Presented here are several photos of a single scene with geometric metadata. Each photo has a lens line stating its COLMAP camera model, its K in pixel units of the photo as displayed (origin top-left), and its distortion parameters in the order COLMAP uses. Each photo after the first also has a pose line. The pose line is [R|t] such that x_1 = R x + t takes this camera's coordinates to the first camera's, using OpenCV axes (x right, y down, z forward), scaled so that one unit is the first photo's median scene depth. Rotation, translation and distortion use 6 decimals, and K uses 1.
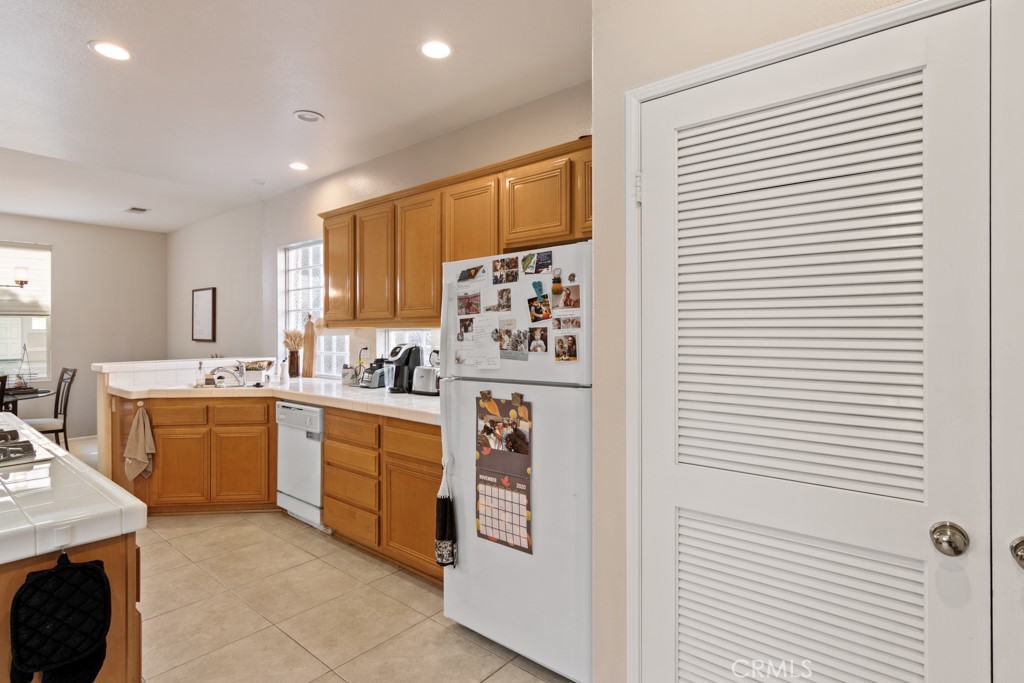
lens RADIAL K [[524.7, 0, 506.9], [0, 524.7, 330.7], [0, 0, 1]] dist [0.001581, 0.000421]
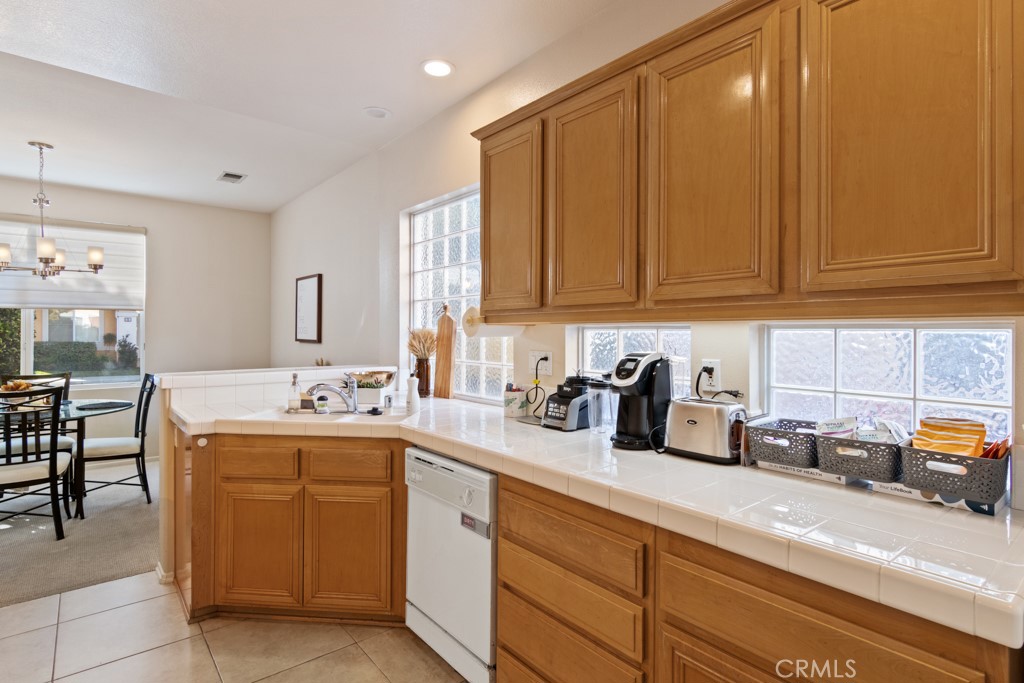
lens RADIAL K [[524.7, 0, 506.9], [0, 524.7, 330.7], [0, 0, 1]] dist [0.001581, 0.000421]
pose [[0.983413, 0.005267, -0.181303, -0.203731], [-0.005554, 0.999984, -0.001073, 0.002992], [0.181294, 0.002062, 0.983427, 0.405702]]
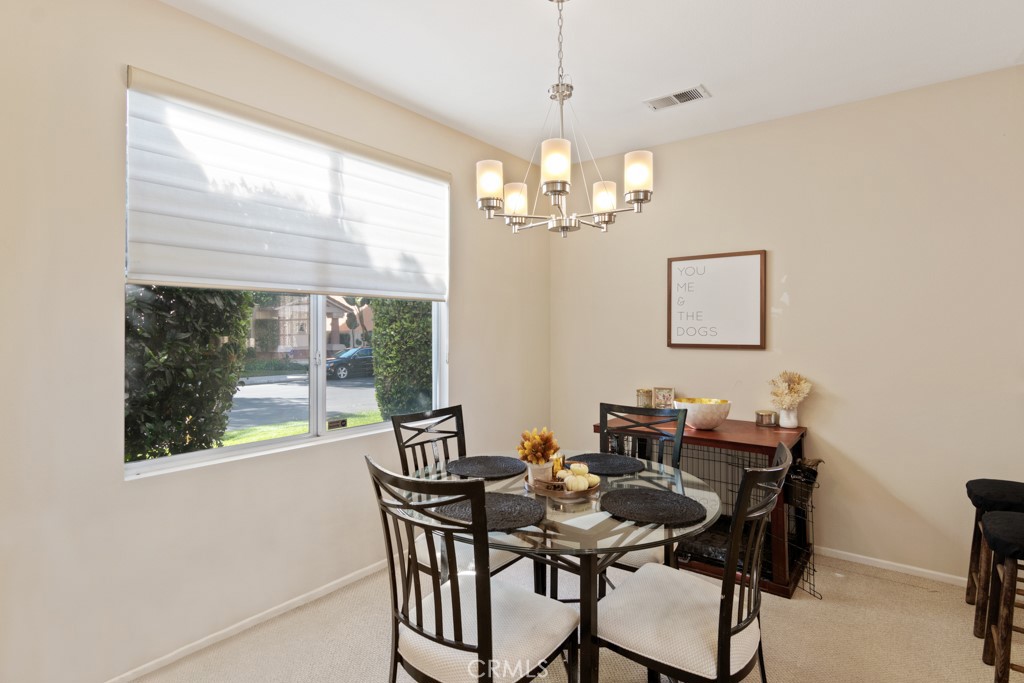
lens RADIAL K [[524.7, 0, 506.9], [0, 524.7, 330.7], [0, 0, 1]] dist [0.001581, 0.000421]
pose [[0.999303, 0.003109, 0.037190, -1.240830], [-0.003046, 0.999994, -0.001750, 0.004144], [-0.037196, 0.001635, 0.999307, 0.678674]]
